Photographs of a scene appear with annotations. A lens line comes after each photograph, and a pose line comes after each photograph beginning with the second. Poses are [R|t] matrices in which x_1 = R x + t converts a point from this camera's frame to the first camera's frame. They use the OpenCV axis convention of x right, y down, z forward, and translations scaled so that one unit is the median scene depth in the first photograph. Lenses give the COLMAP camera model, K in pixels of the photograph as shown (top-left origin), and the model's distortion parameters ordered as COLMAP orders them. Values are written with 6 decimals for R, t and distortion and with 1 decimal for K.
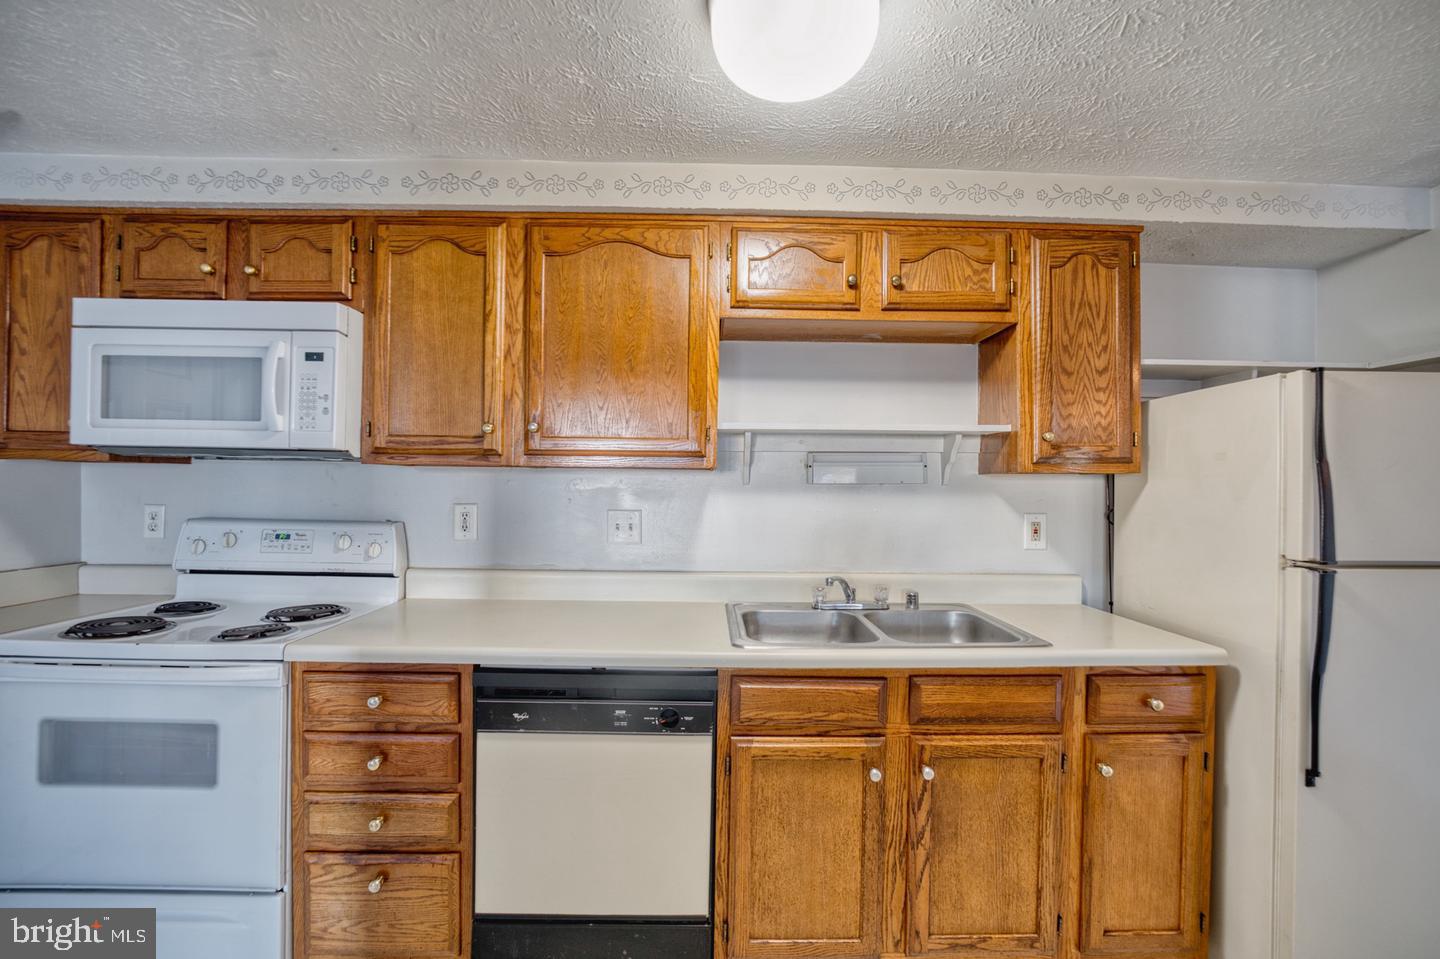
lens RADIAL K [[580.5, 0, 714.6], [0, 580.5, 479.2], [0, 0, 1]] dist [-0.016570, 0.000379]
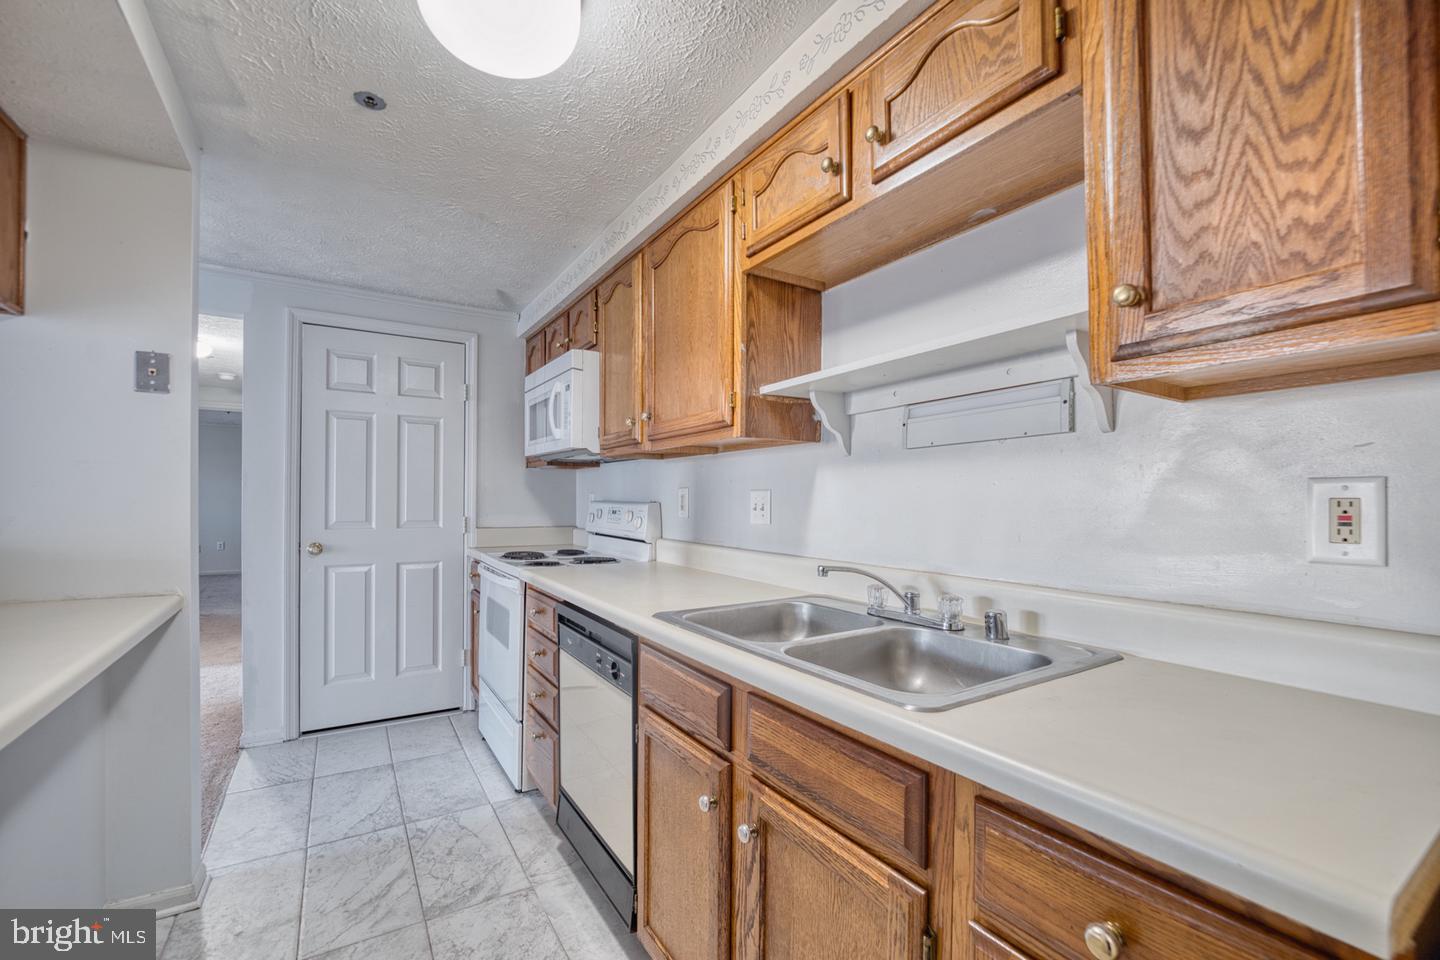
lens RADIAL K [[597.0, 0, 726.4], [0, 597.0, 489.1], [0, 0, 1]] dist [-0.015982, 0.000941]
pose [[0.531026, -0.022321, -0.847062, 0.811370], [0.013956, 0.999748, -0.017596, 0.082796], [0.847241, -0.002478, 0.531203, 0.489166]]
